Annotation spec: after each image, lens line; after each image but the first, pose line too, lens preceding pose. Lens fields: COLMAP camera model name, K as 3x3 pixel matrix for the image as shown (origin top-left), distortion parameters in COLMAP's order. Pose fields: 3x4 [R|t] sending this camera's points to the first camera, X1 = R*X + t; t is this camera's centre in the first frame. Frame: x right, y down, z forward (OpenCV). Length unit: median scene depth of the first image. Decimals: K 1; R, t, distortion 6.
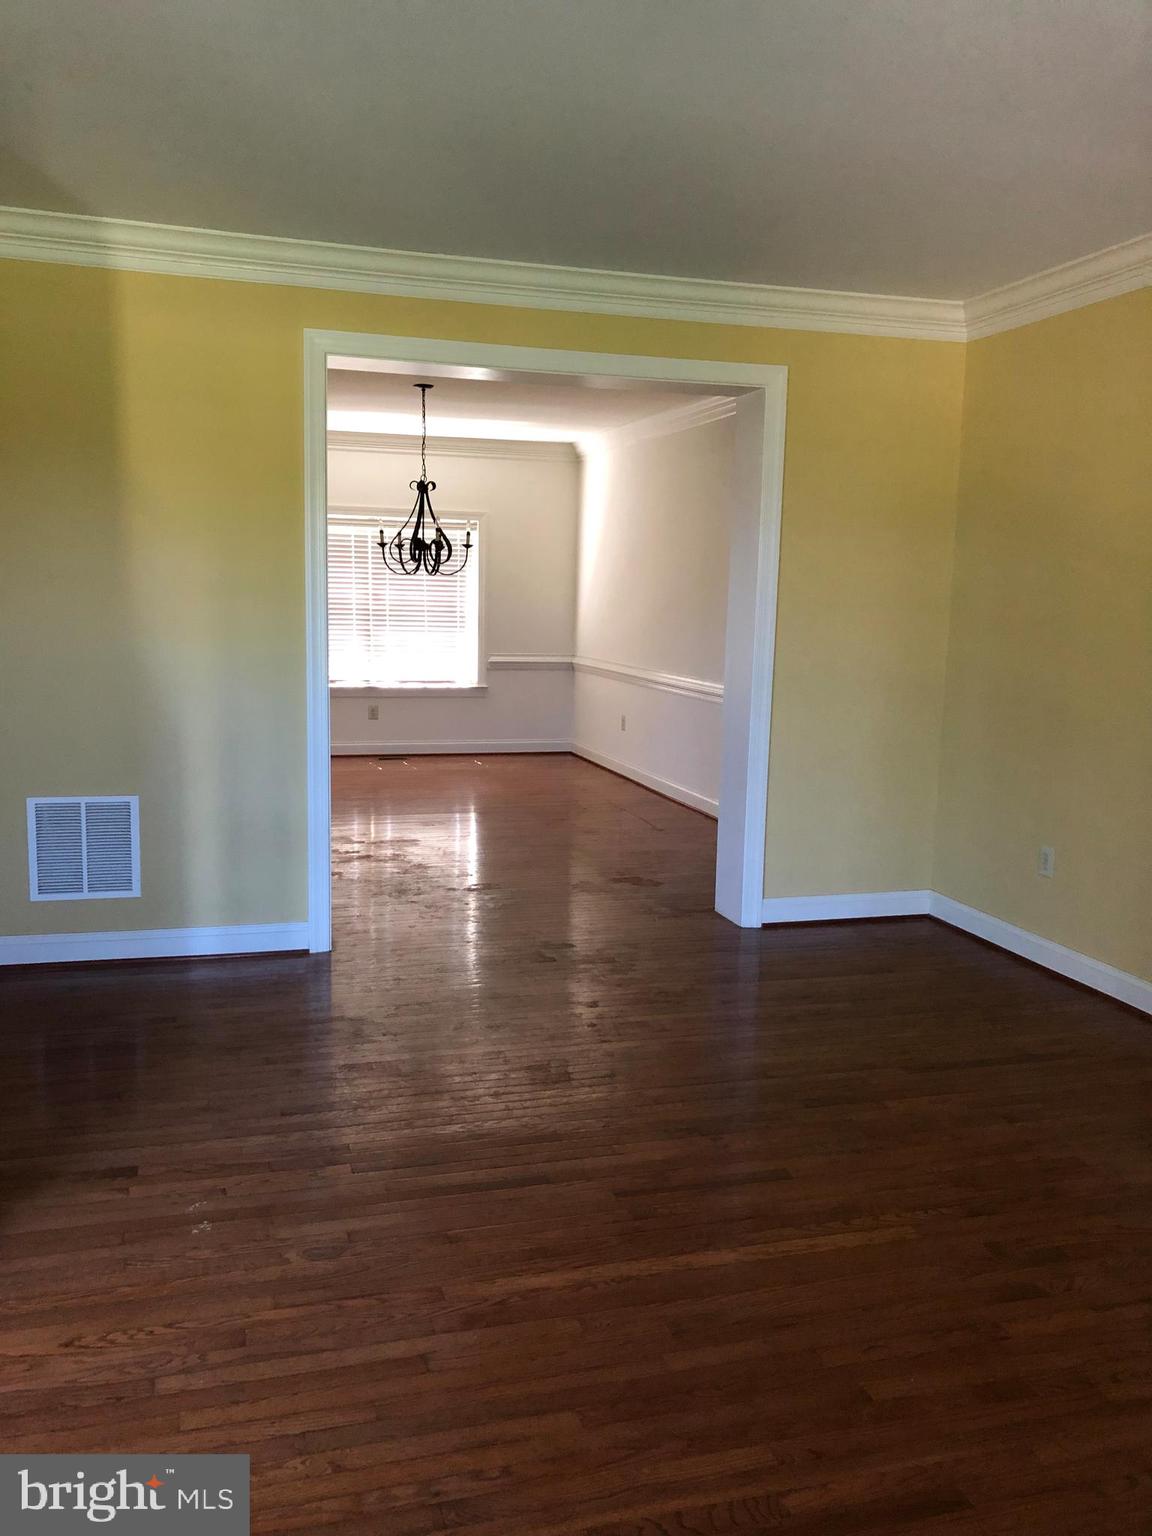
lens RADIAL K [[1257.0, 0, 568.7], [0, 1257.0, 759.8], [0, 0, 1]] dist [0.016024, -0.002014]
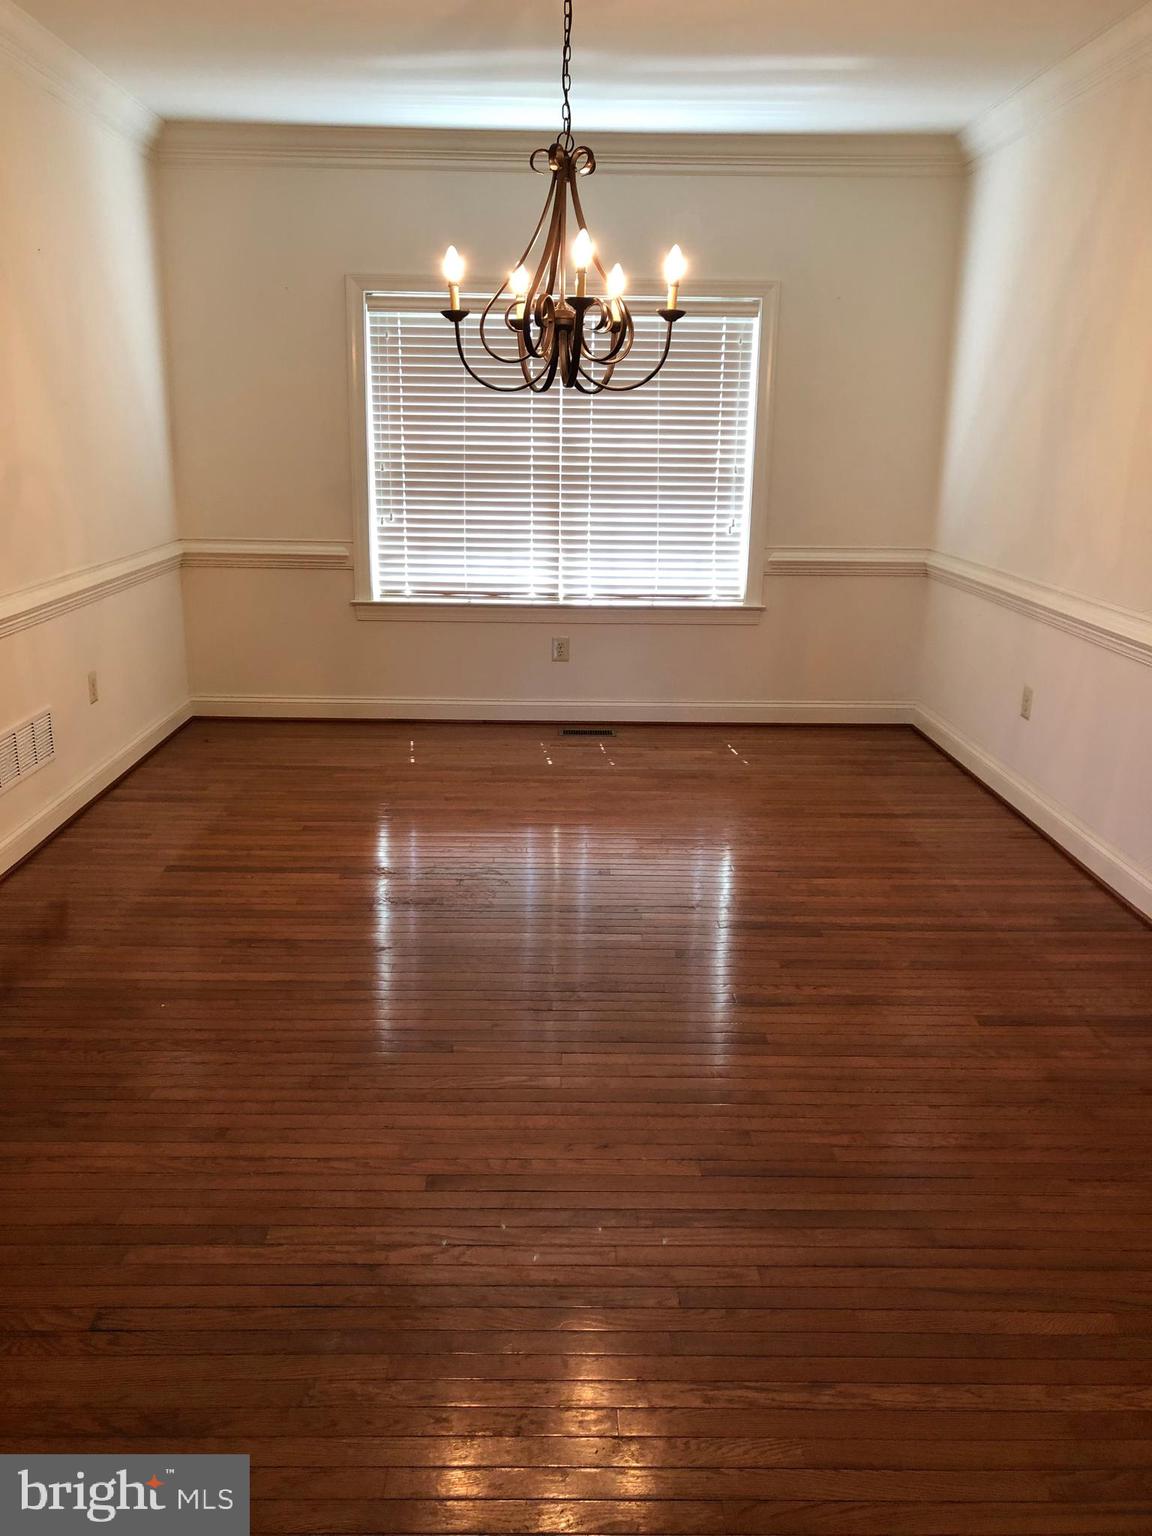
lens RADIAL K [[1257.0, 0, 568.7], [0, 1257.0, 759.8], [0, 0, 1]] dist [0.016024, -0.002014]
pose [[0.964841, 0.044916, -0.258969, -0.000870], [-0.013730, 0.992558, 0.120996, -0.057135], [0.262476, -0.113186, 0.958277, 0.443663]]
